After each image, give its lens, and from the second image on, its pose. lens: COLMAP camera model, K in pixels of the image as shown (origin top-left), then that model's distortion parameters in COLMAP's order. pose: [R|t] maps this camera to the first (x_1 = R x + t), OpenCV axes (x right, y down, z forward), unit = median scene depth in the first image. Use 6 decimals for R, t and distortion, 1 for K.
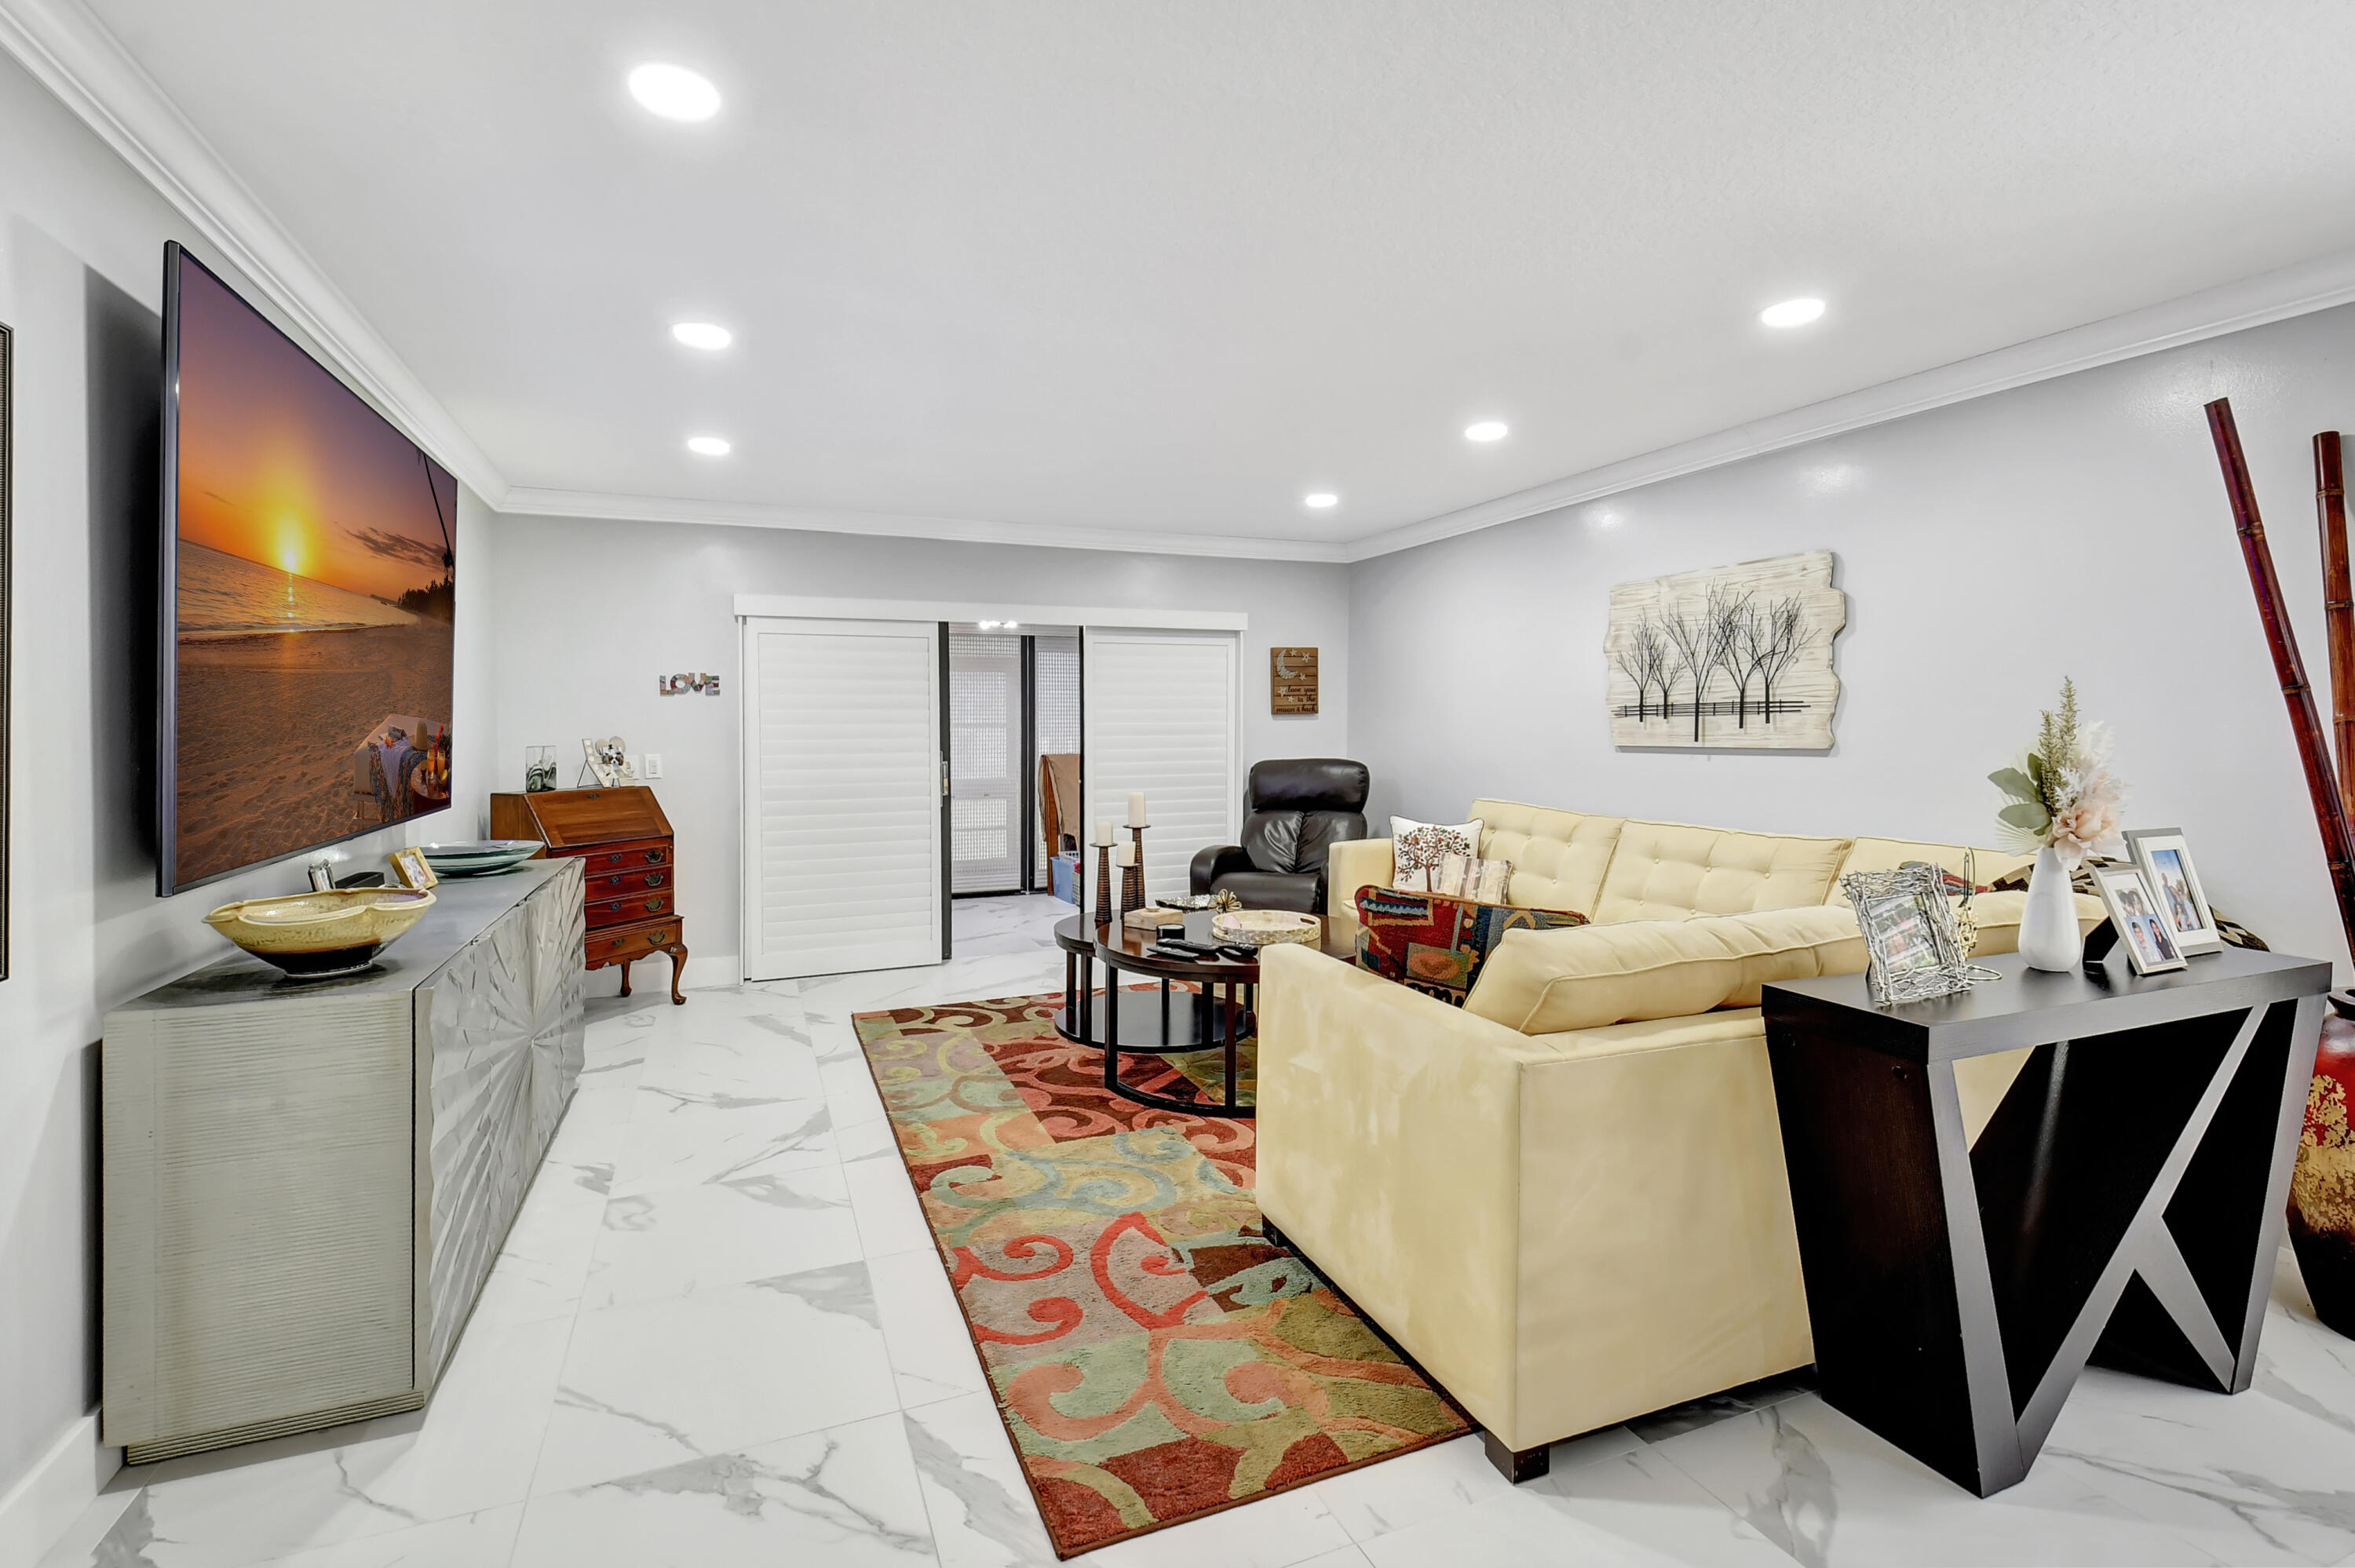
lens RADIAL K [[1090.9, 0, 1164.1], [0, 1090.9, 718.7], [0, 0, 1]] dist [0.013835, -0.015183]
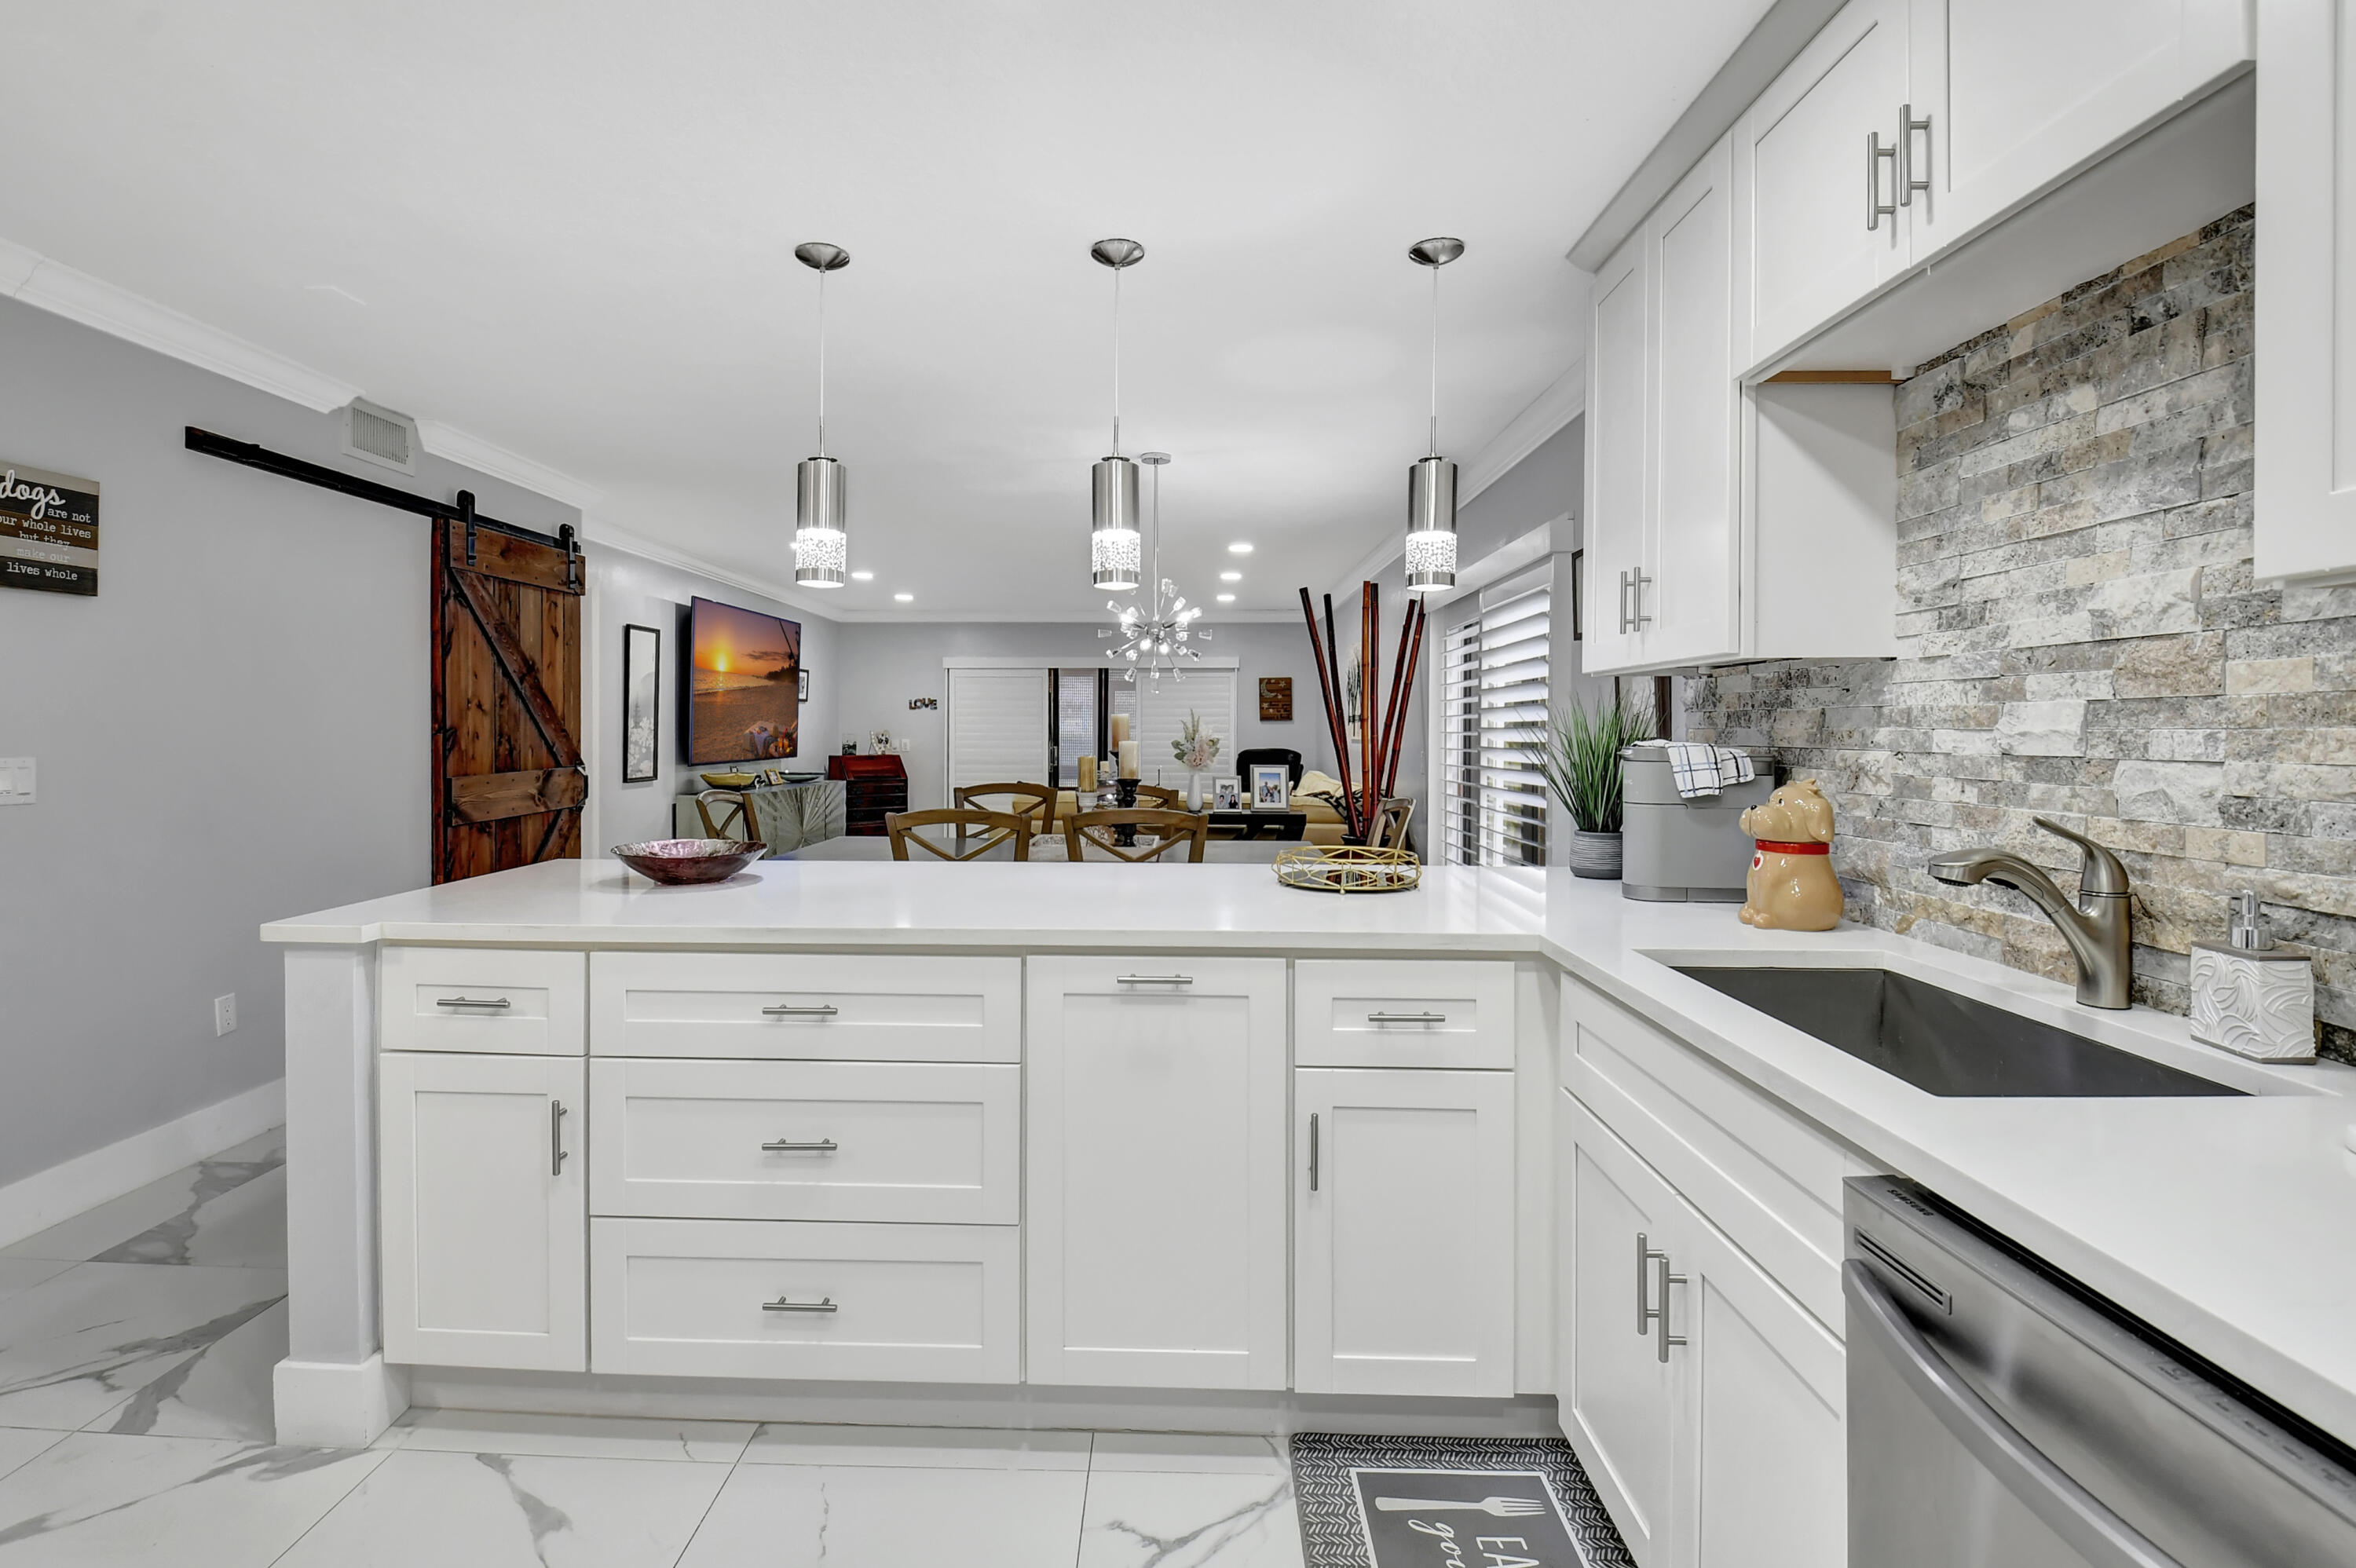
lens RADIAL K [[1091.4, 0, 1142.0], [0, 1091.4, 726.4], [0, 0, 1]] dist [0.013835, -0.015183]
pose [[0.917891, 0.005803, -0.396791, 0.795402], [-0.005029, 0.999983, 0.002990, 0.000871], [0.396801, -0.000749, 0.917904, -0.727608]]
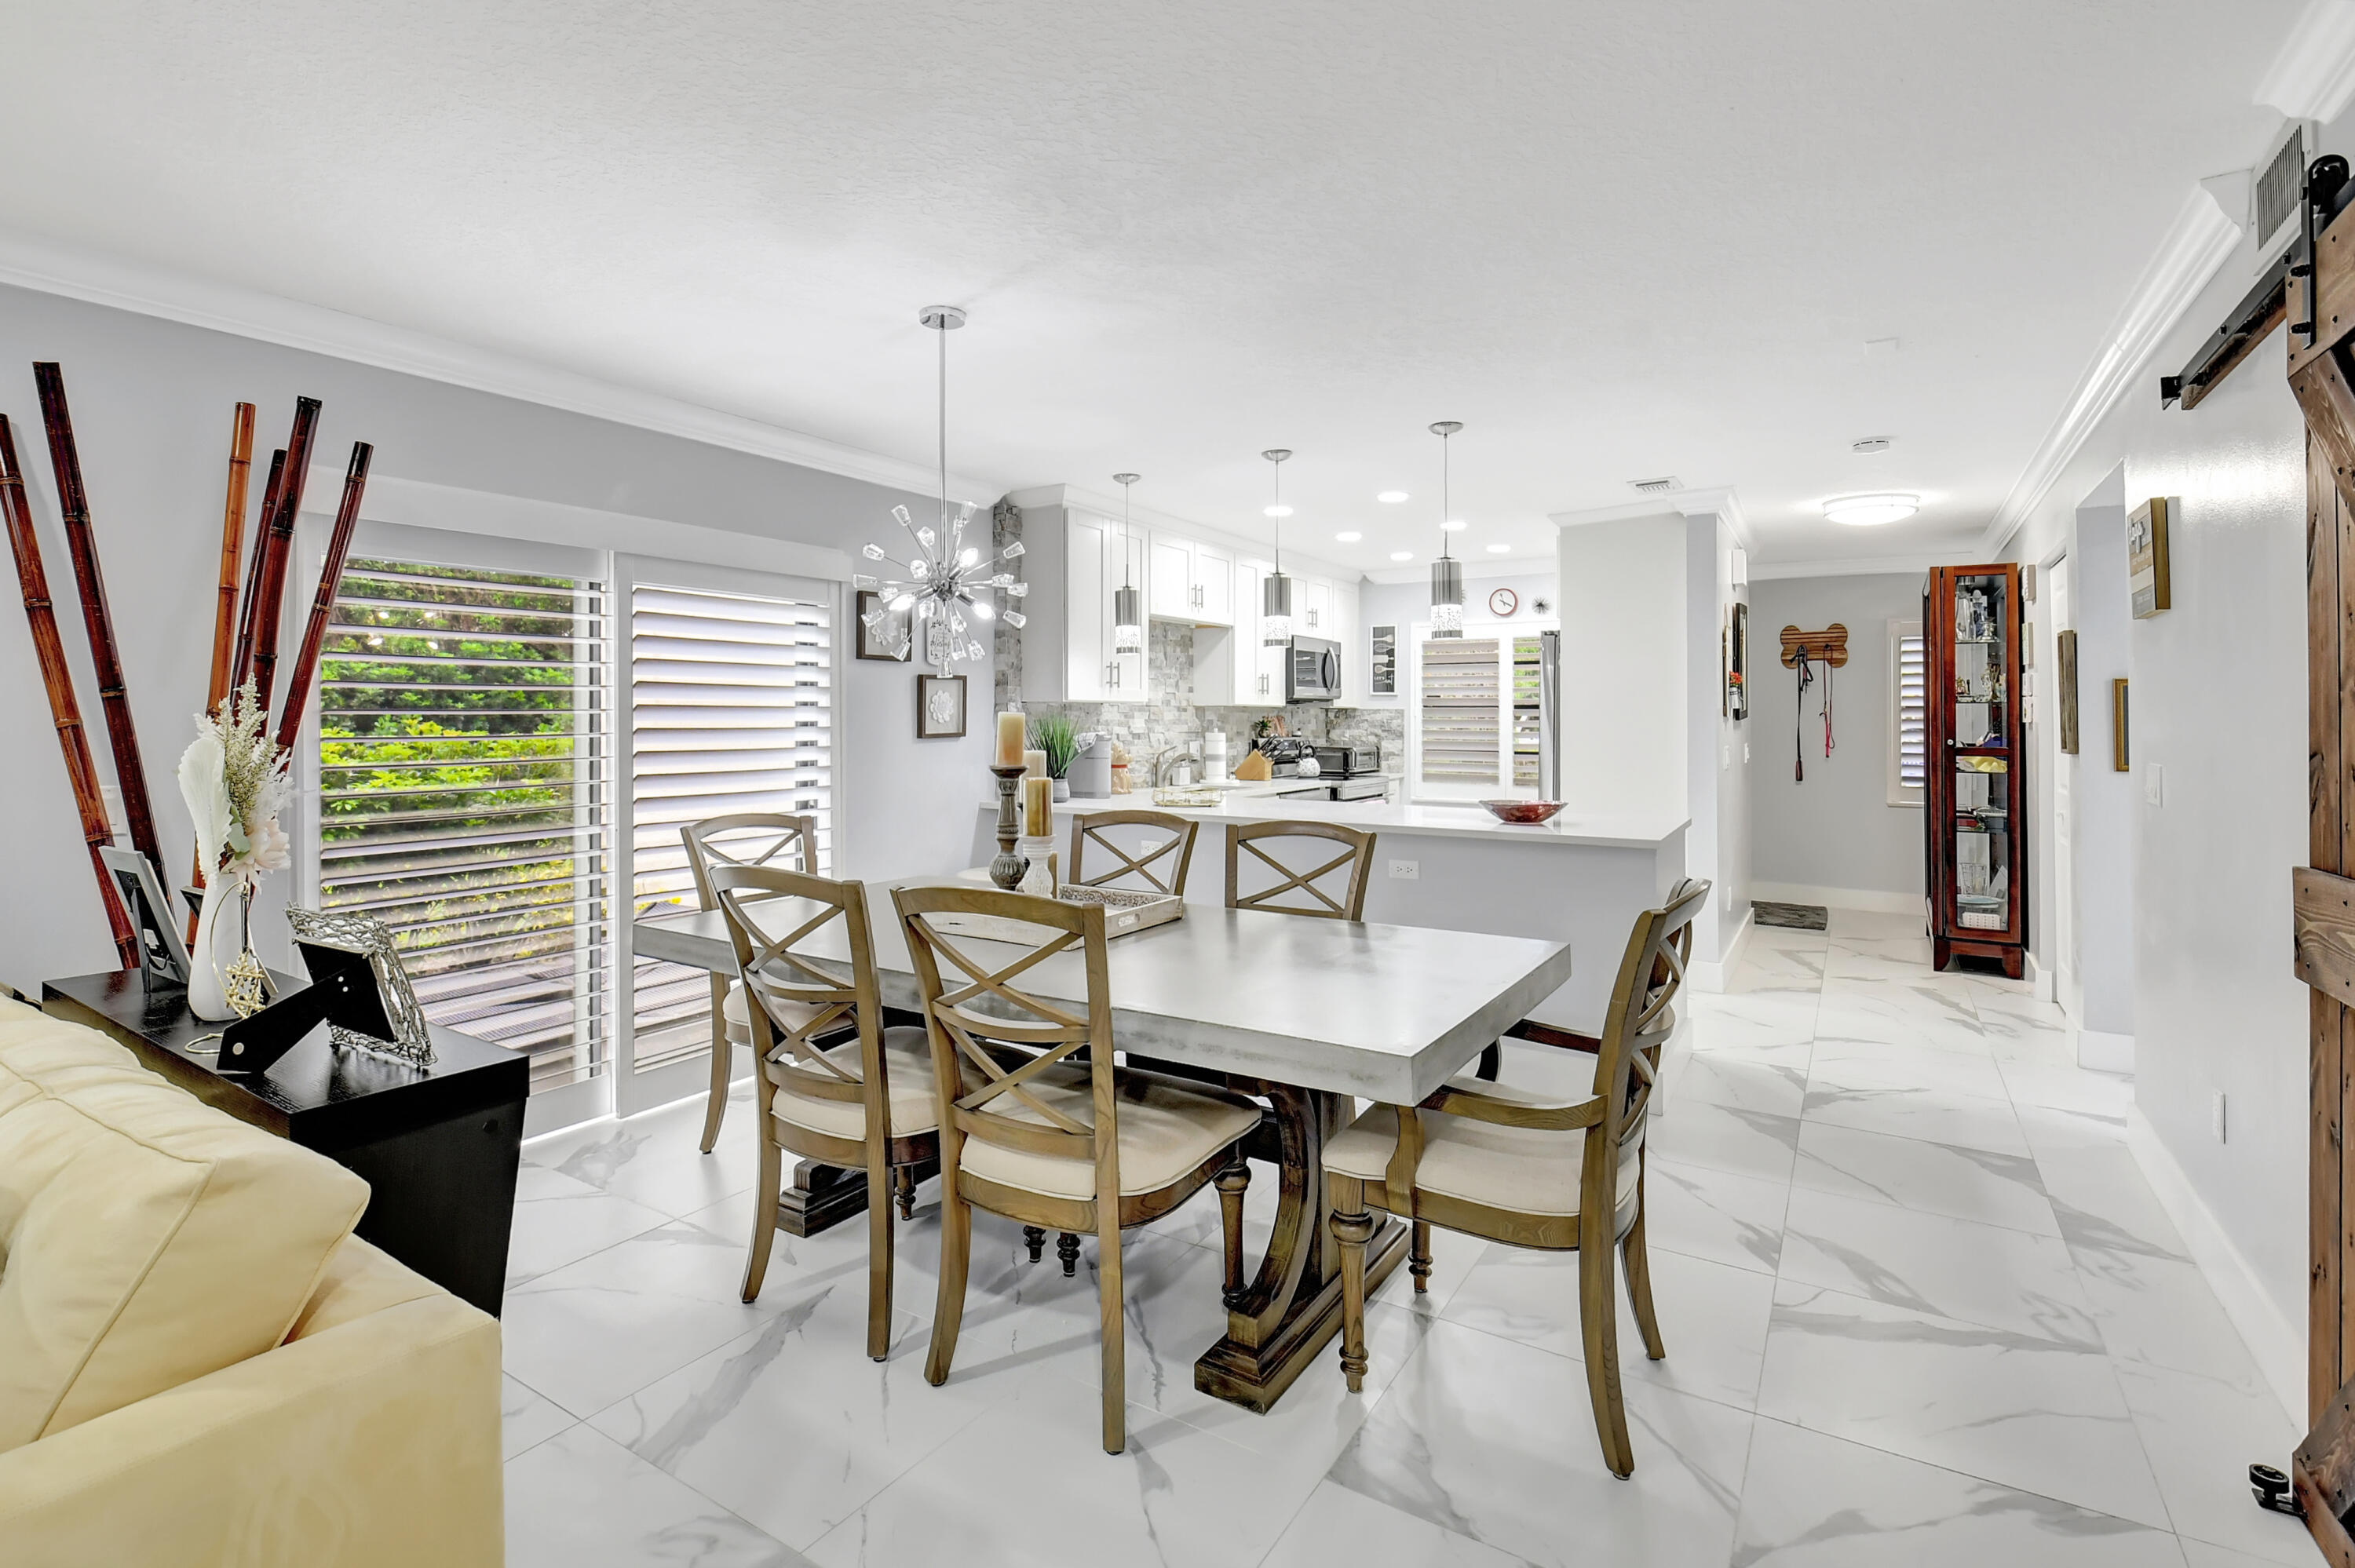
lens RADIAL K [[1090.9, 0, 1125.8], [0, 1090.9, 719.2], [0, 0, 1]] dist [0.013835, -0.015183]
pose [[-0.567856, -0.000763, 0.823128, -0.130537], [-0.007019, 0.999968, -0.003915, -0.001976], [-0.823098, -0.008000, -0.567843, 0.408352]]
